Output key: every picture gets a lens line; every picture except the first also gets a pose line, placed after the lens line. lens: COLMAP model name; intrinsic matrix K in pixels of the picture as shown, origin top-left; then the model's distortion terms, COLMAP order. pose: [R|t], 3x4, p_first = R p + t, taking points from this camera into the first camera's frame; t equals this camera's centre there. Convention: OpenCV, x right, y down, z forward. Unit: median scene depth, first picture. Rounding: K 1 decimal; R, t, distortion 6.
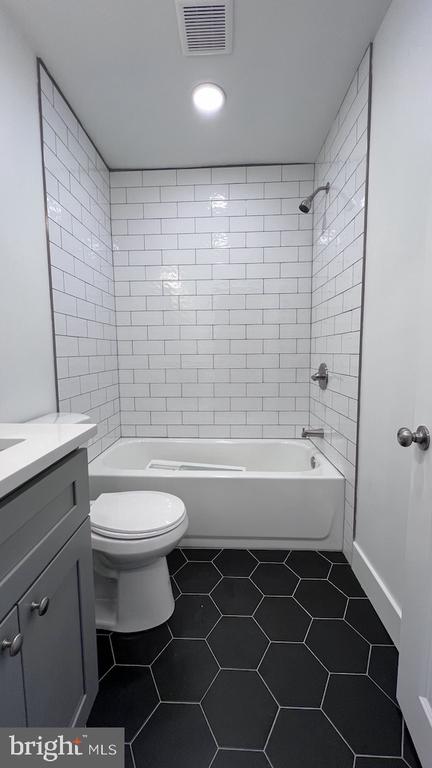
lens RADIAL K [[308.4, 0, 216.0], [0, 308.4, 383.0], [0, 0, 1]] dist [-0.001505, 0.000889]
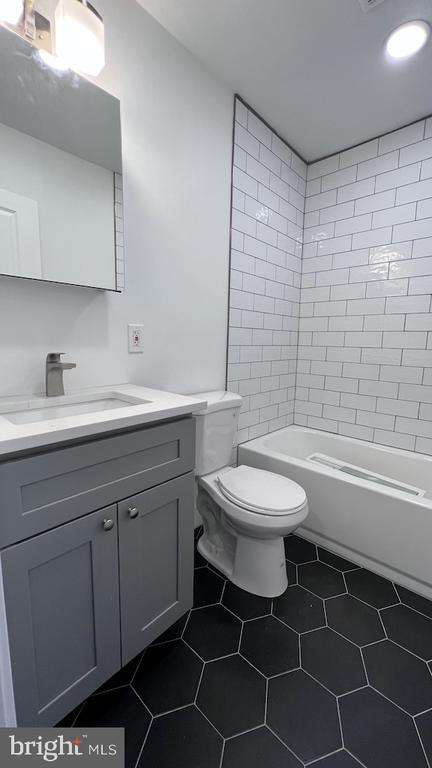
lens RADIAL K [[308.4, 0, 217.8], [0, 308.4, 383.5], [0, 0, 1]] dist [-0.001505, 0.000889]
pose [[0.761542, 0.112474, -0.638281, 0.184916], [-0.093422, 0.993592, 0.063621, -0.005720], [0.641347, 0.011180, 0.767170, 0.037508]]
